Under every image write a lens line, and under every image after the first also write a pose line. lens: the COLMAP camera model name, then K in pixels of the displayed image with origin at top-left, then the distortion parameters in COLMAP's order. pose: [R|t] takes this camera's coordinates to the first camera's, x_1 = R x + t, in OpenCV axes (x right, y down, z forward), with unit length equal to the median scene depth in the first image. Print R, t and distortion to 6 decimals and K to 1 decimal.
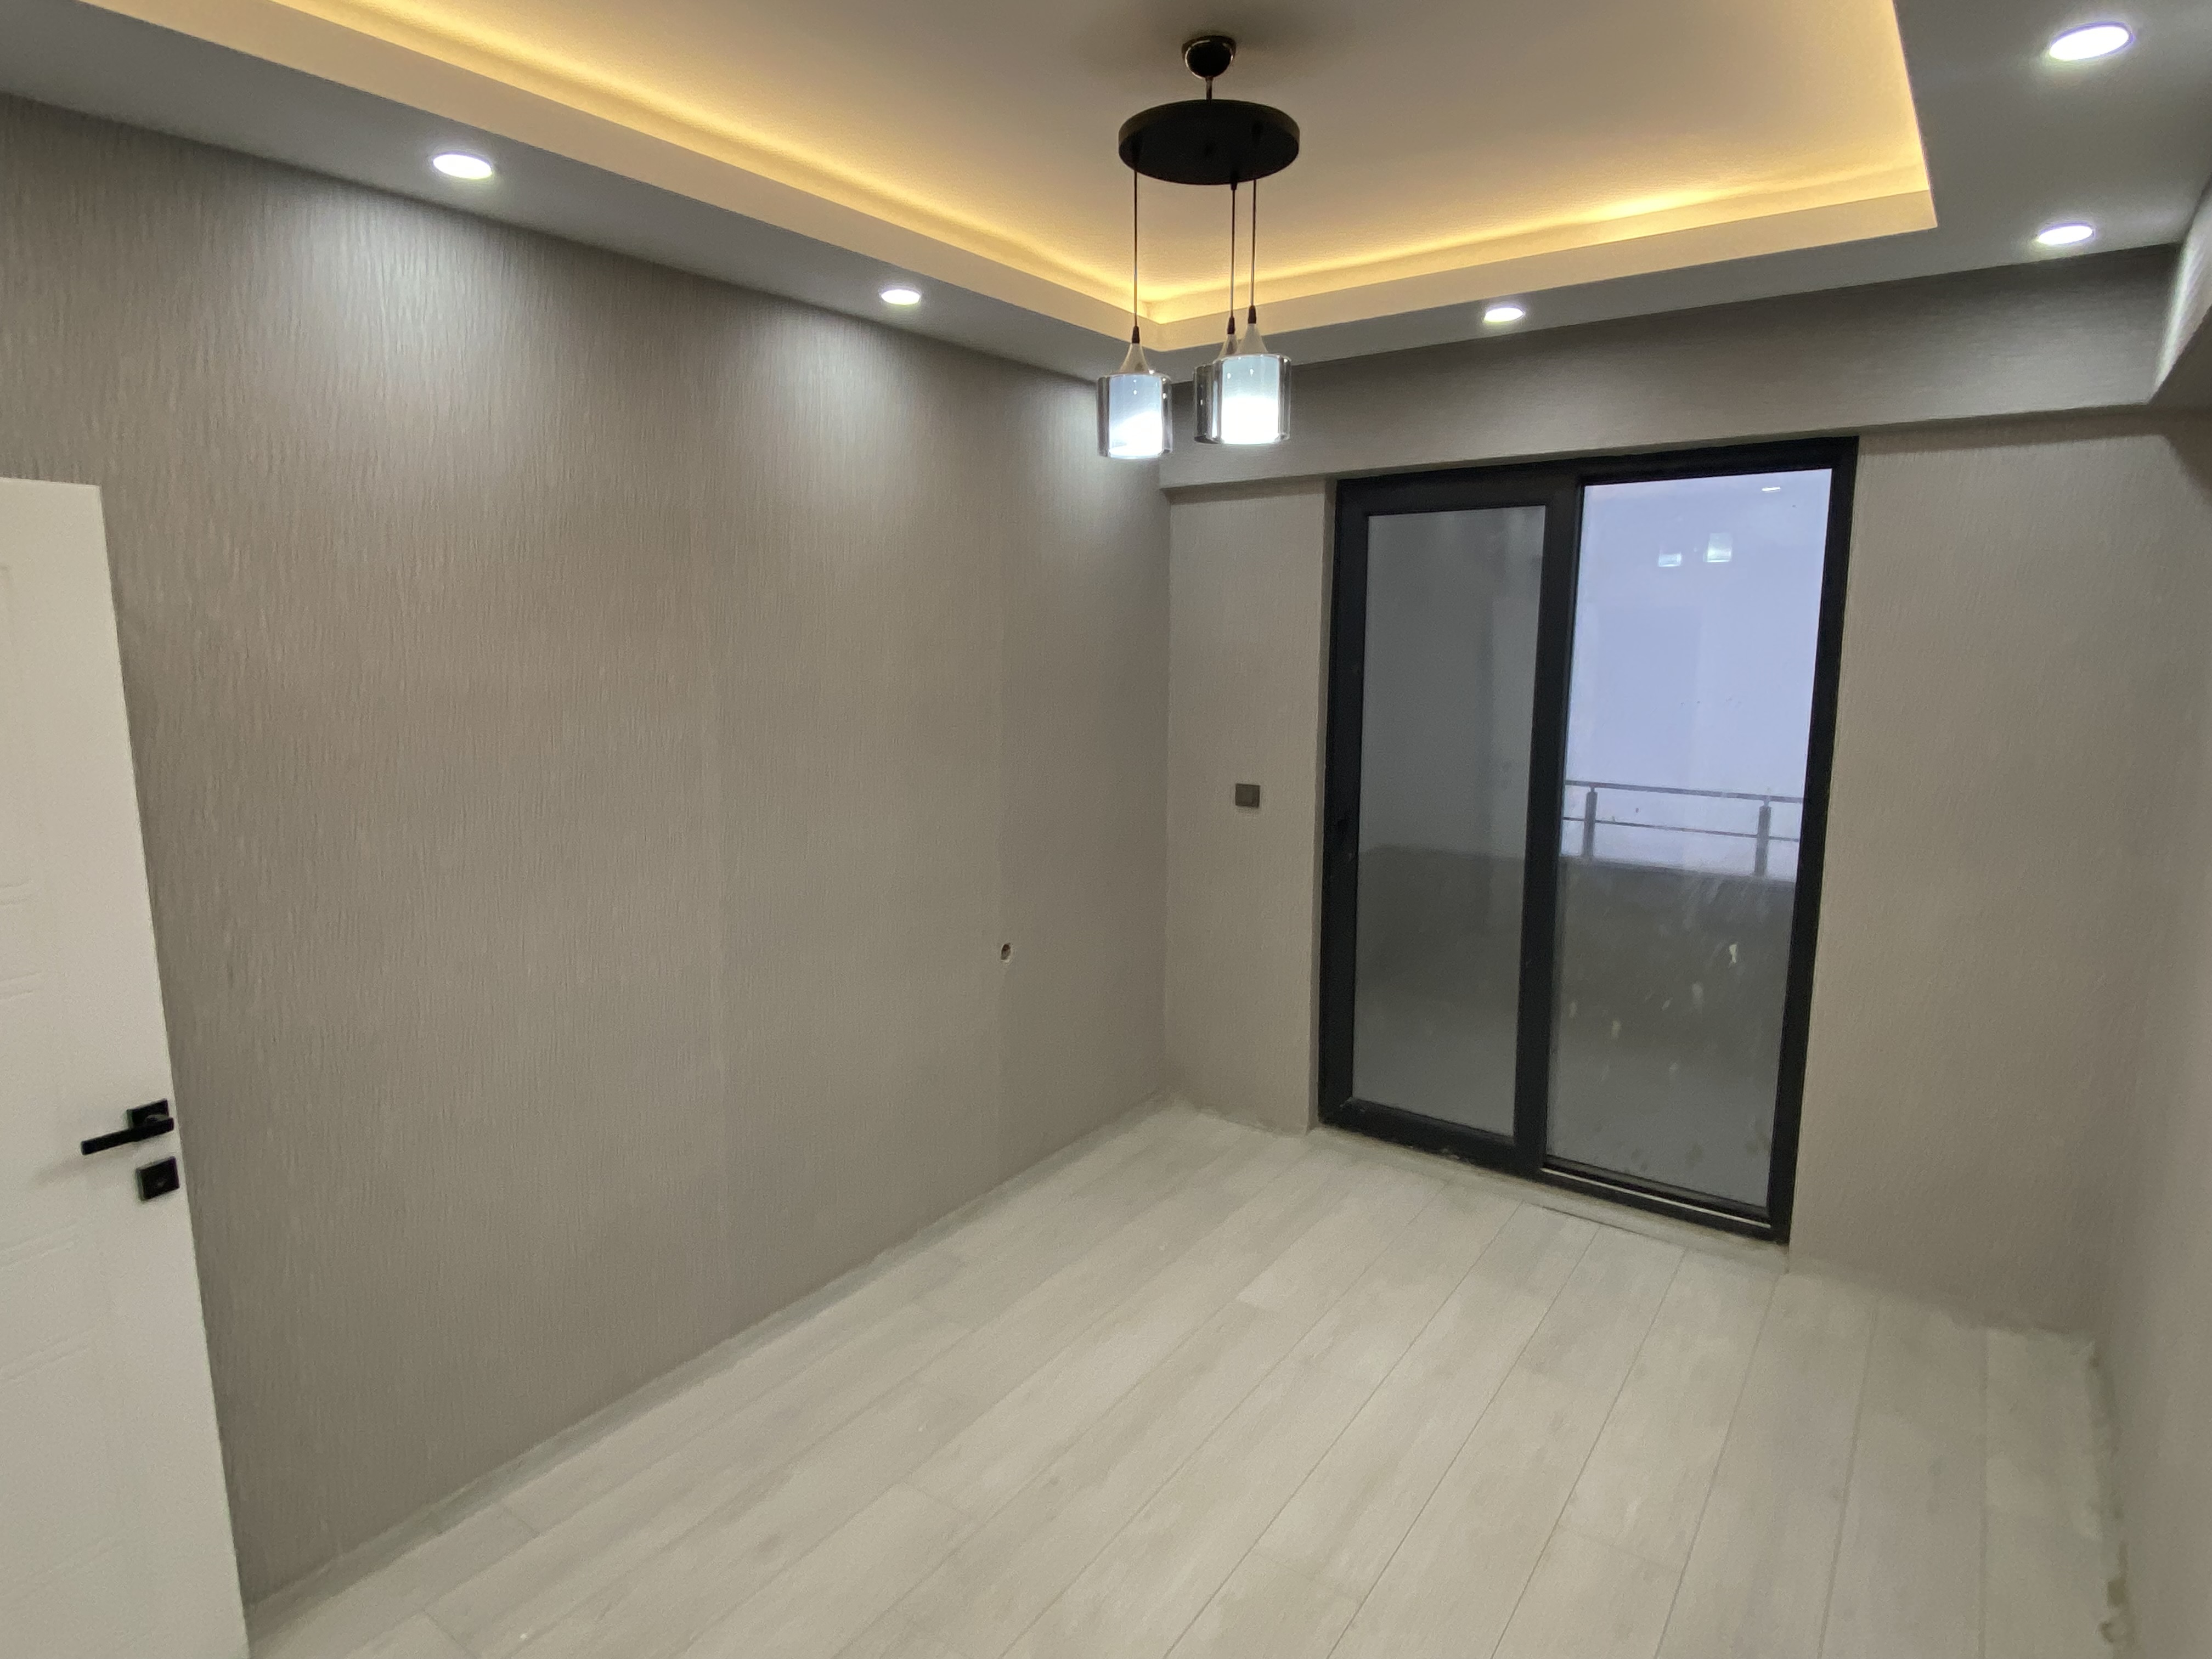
lens RADIAL K [[1200.2, 0, 1106.4], [0, 1200.2, 821.4], [0, 0, 1]] dist [0.075914, -0.086606]
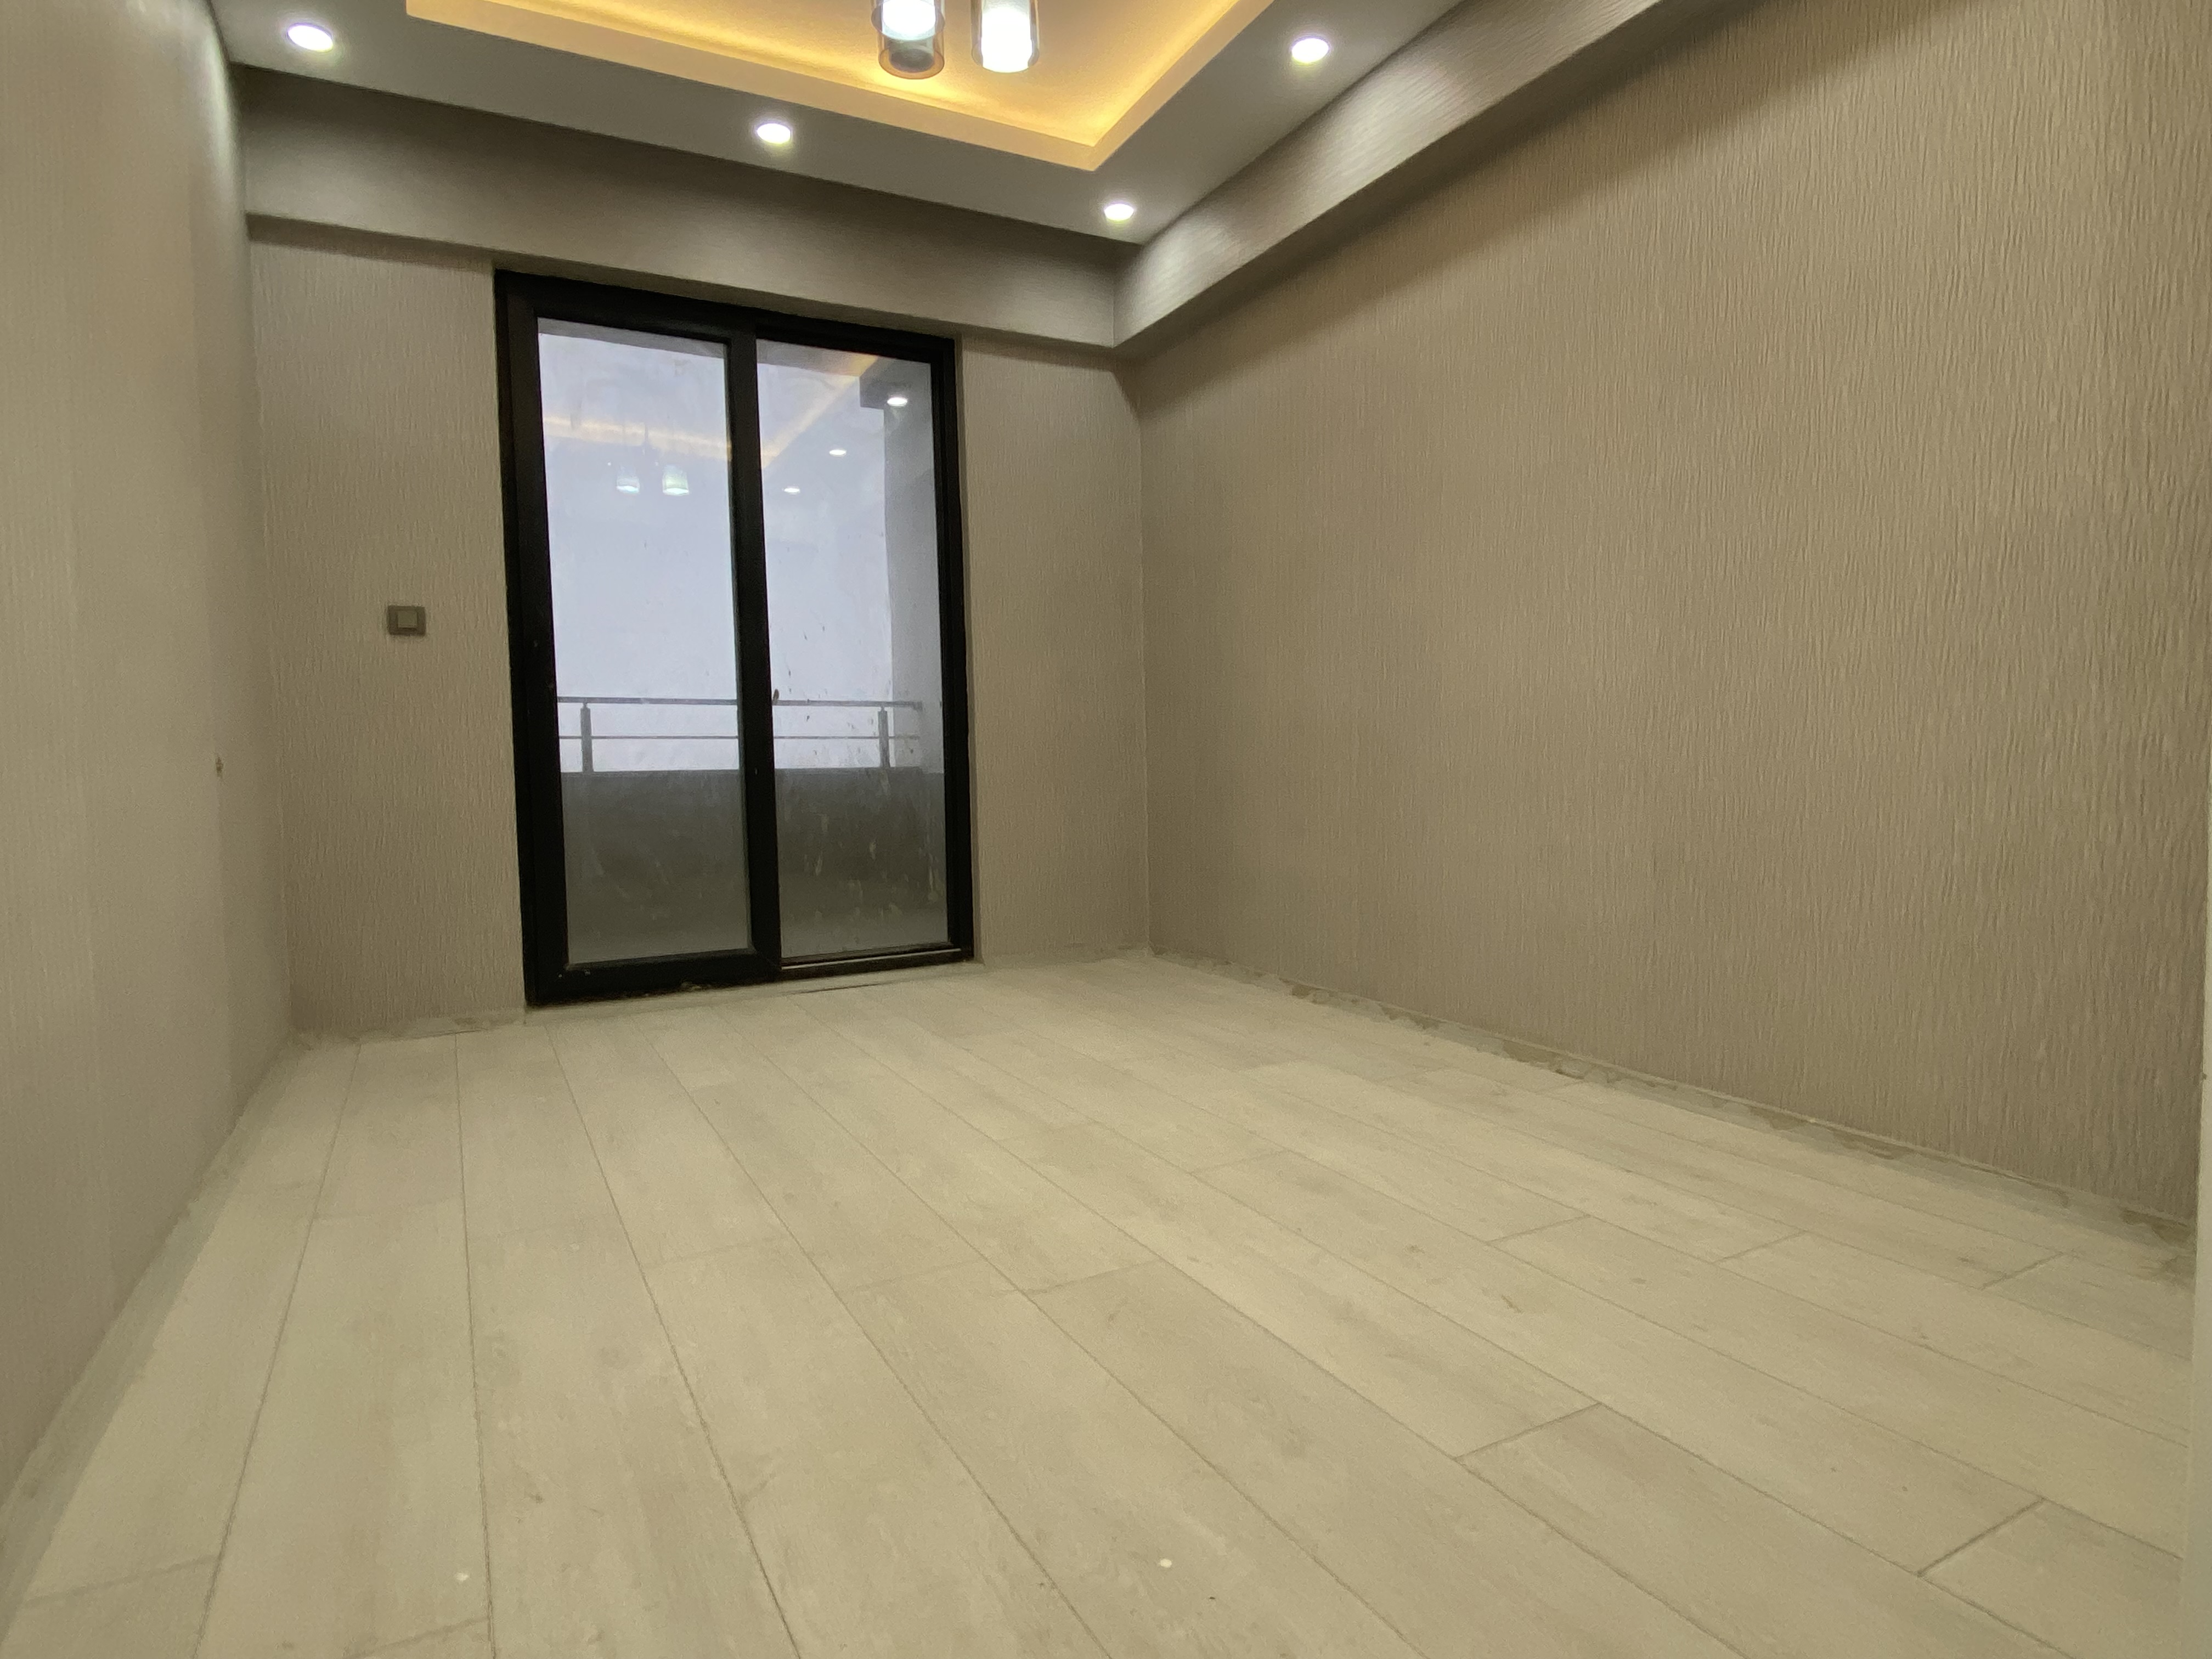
lens RADIAL K [[1200.2, 0, 1106.4], [0, 1200.2, 821.4], [0, 0, 1]] dist [0.075914, -0.086606]
pose [[0.449604, -0.060223, 0.891196, -0.482641], [0.154032, 0.988005, -0.010943, 0.227255], [-0.879847, 0.142193, 0.453487, 0.264569]]
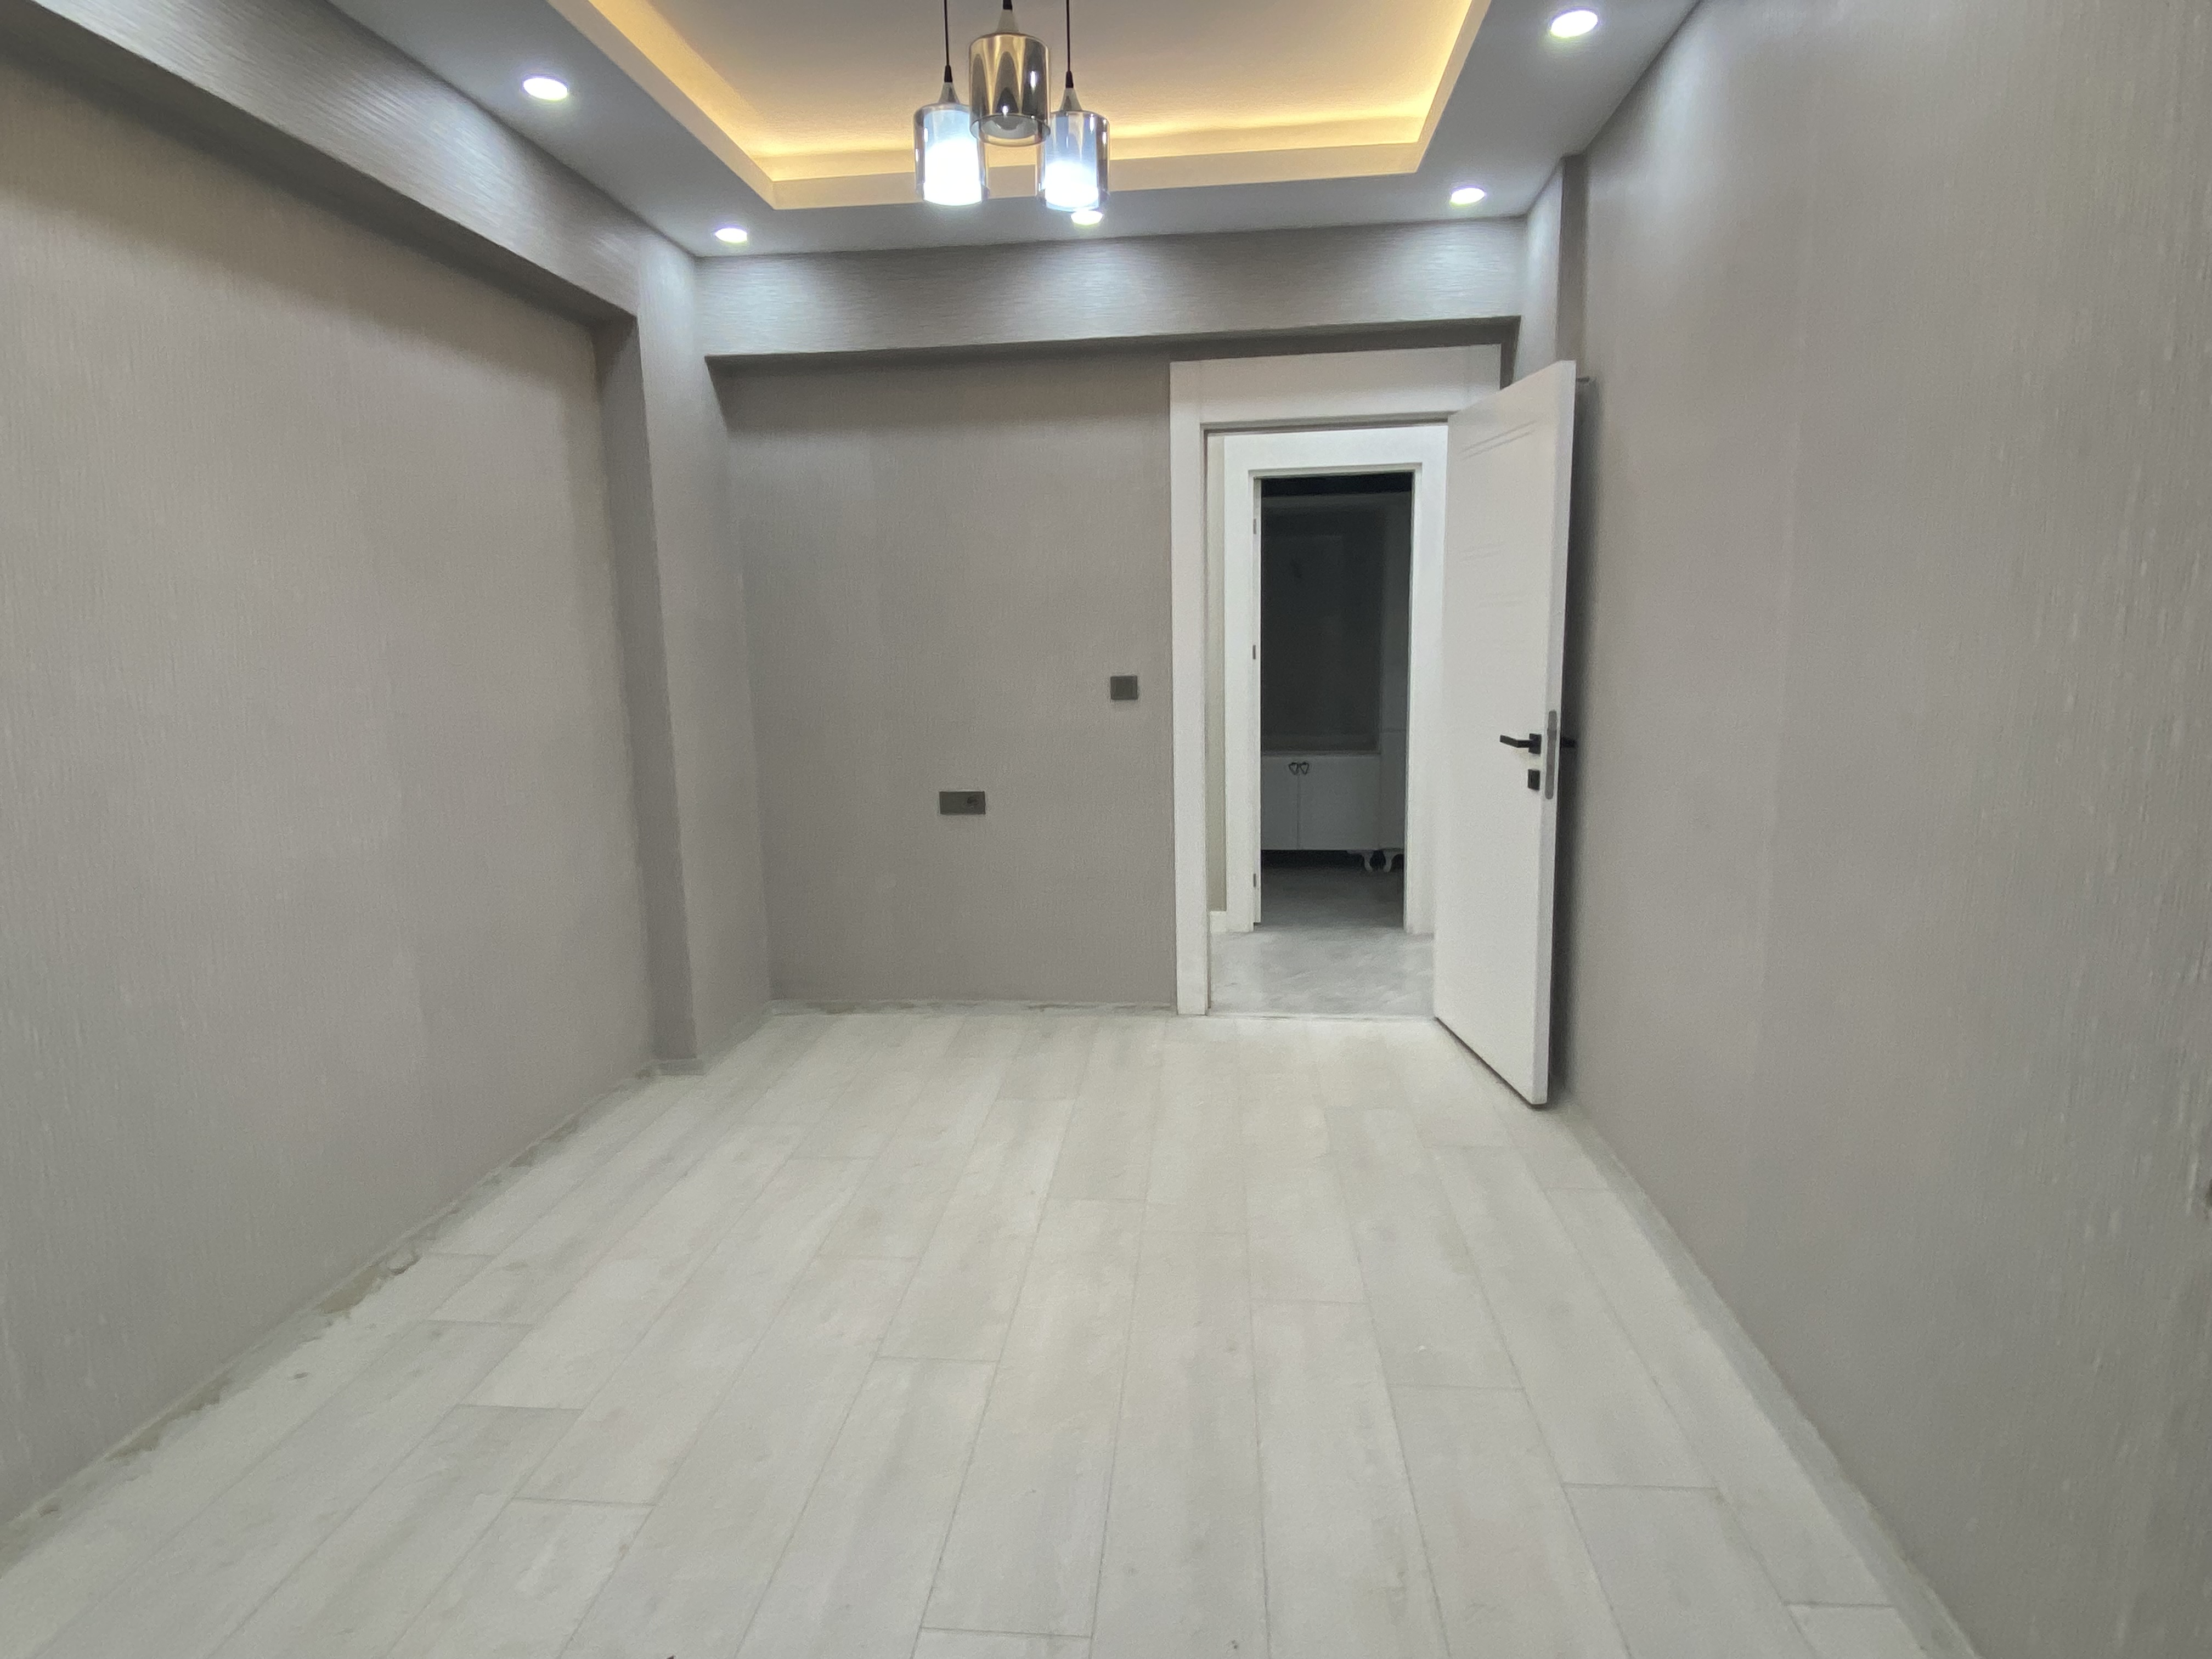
lens RADIAL K [[1274.2, 0, 1128.8], [0, 1274.2, 794.6], [0, 0, 1]] dist [0.041666, -0.052353]
pose [[-0.858072, 0.083805, -0.506645, 0.324327], [-0.059092, 0.963927, 0.259525, -0.061861], [0.510118, 0.252630, -0.822166, 1.142370]]
